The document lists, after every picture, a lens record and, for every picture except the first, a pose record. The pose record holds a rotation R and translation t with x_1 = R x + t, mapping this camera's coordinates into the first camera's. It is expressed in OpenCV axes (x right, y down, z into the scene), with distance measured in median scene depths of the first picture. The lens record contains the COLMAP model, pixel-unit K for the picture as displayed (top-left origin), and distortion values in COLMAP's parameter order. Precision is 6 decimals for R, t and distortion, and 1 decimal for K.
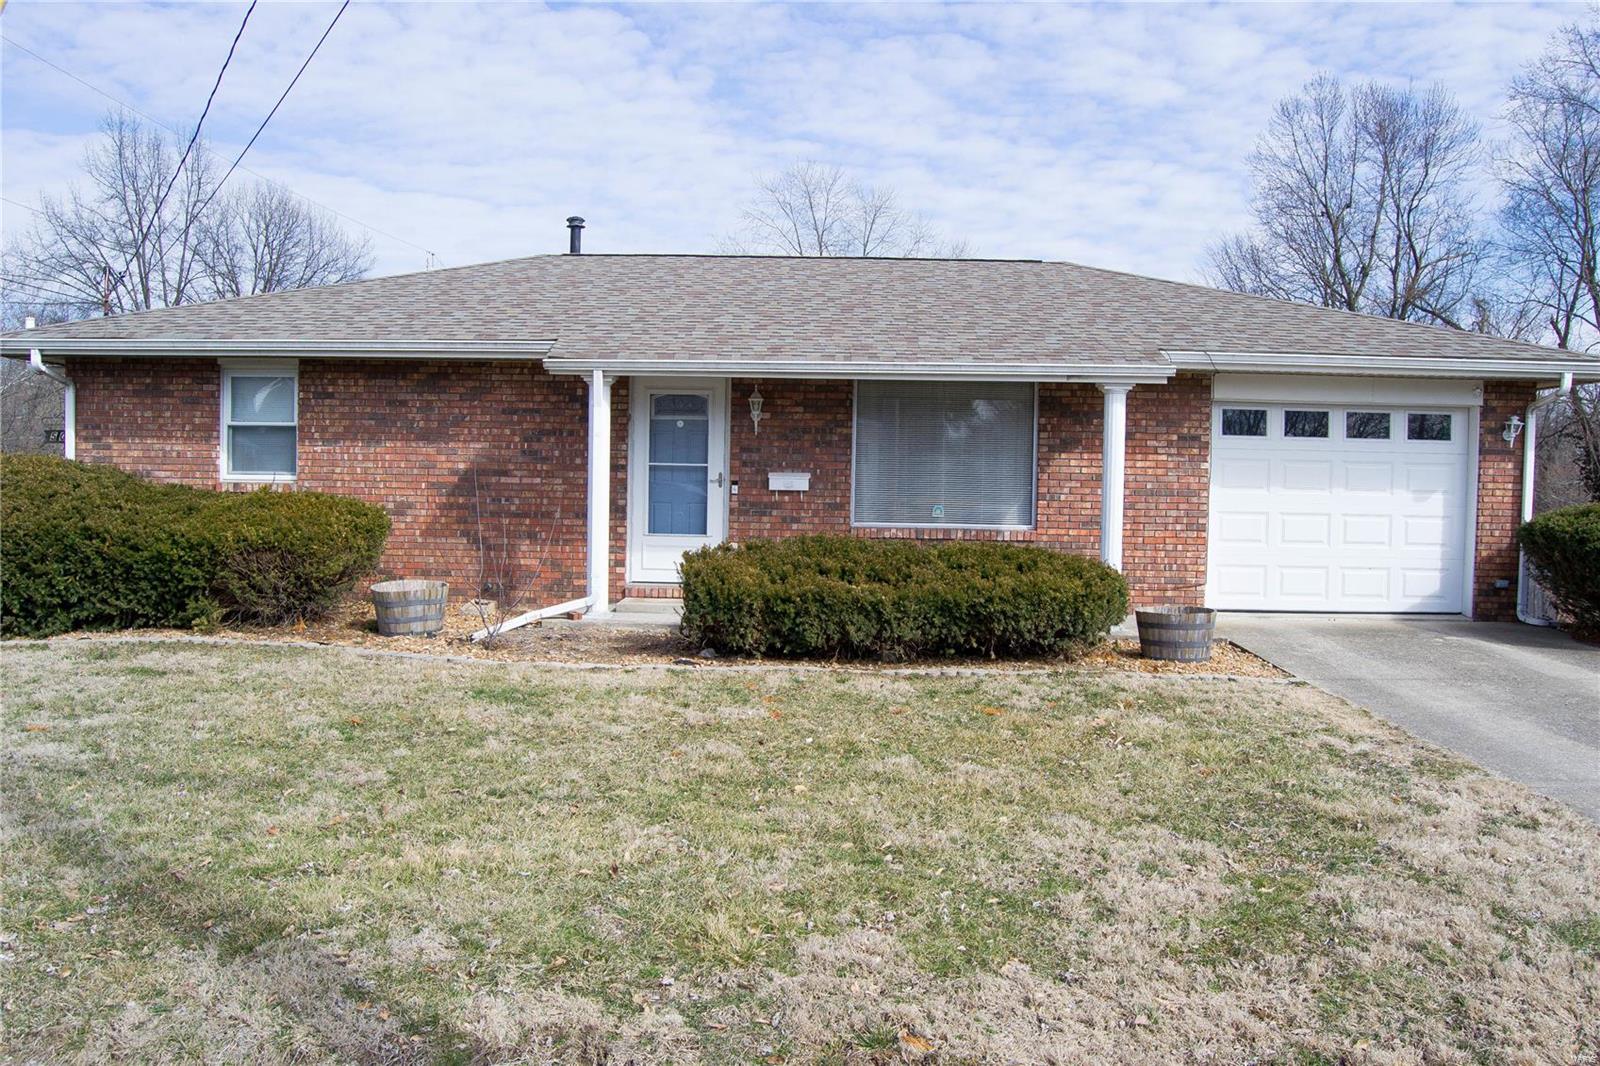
lens RADIAL K [[1416.2, 0, 799.6], [0, 1416.2, 547.5], [0, 0, 1]] dist [-0.084216, 0.010767]
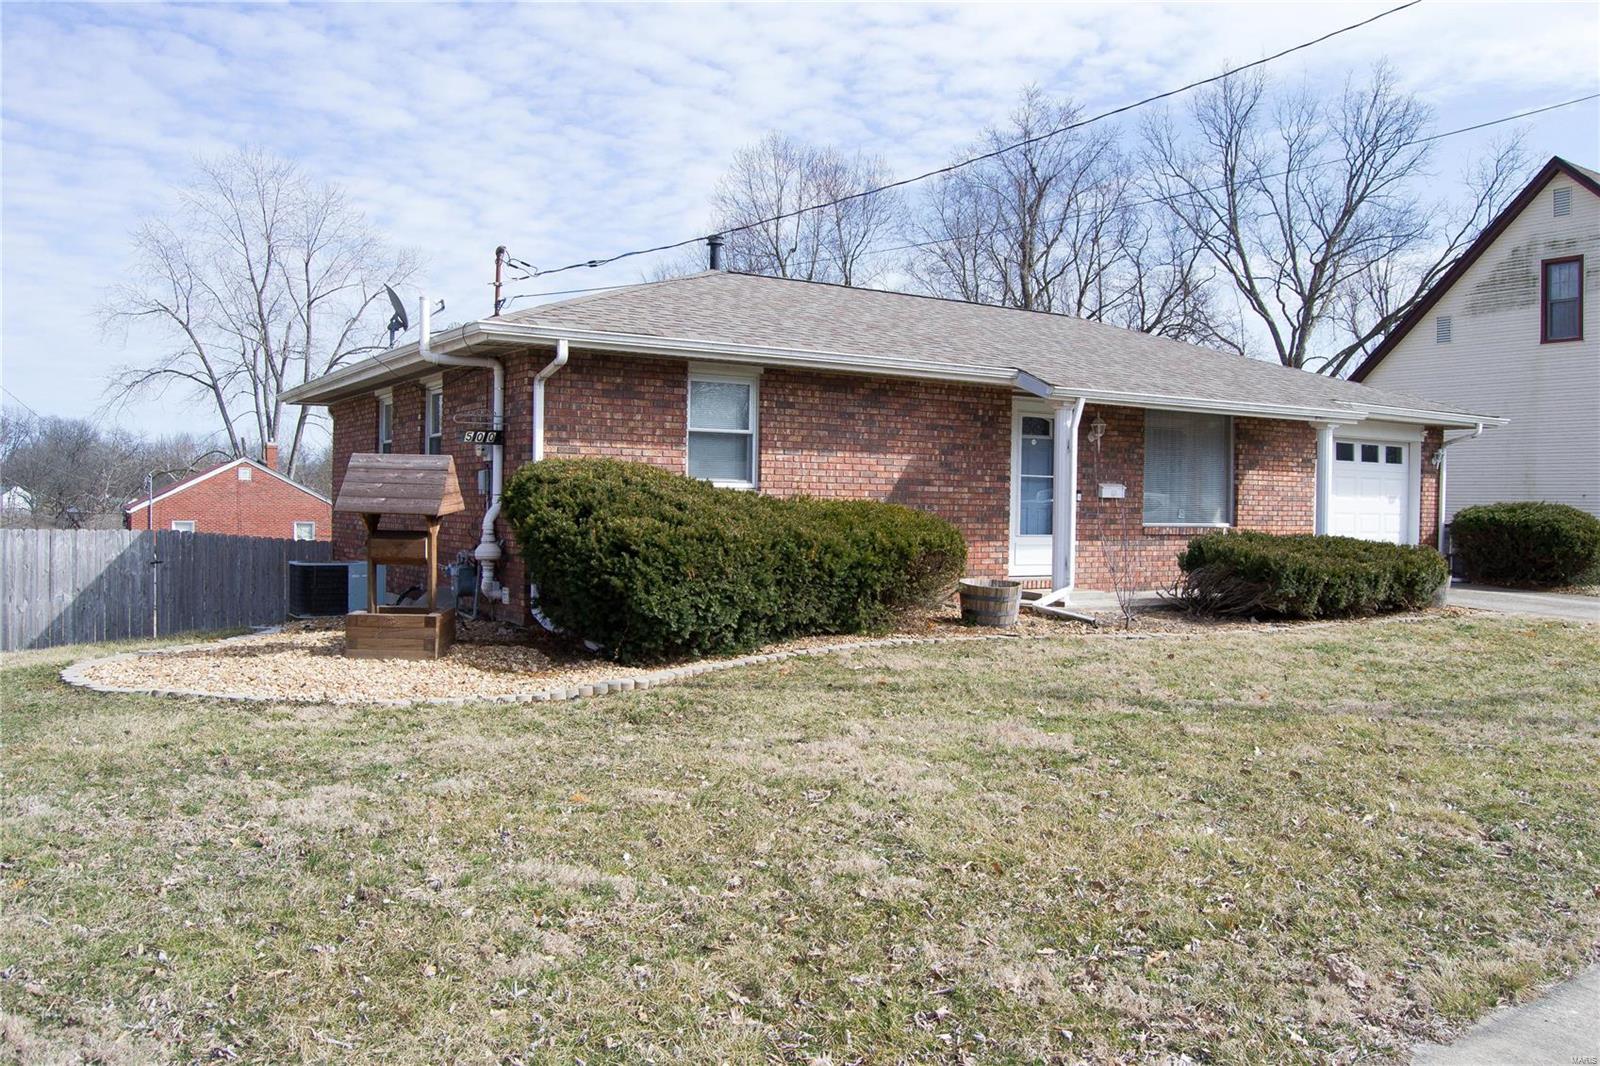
lens RADIAL K [[1266.8, 0, 800.5], [0, 1266.8, 522.2], [0, 0, 1]] dist [-0.092918, 0.032415]
pose [[0.828188, -0.013224, 0.560295, -0.843793], [0.016944, 0.999855, -0.001448, -0.021684], [-0.560195, 0.010692, 0.828292, 0.231857]]
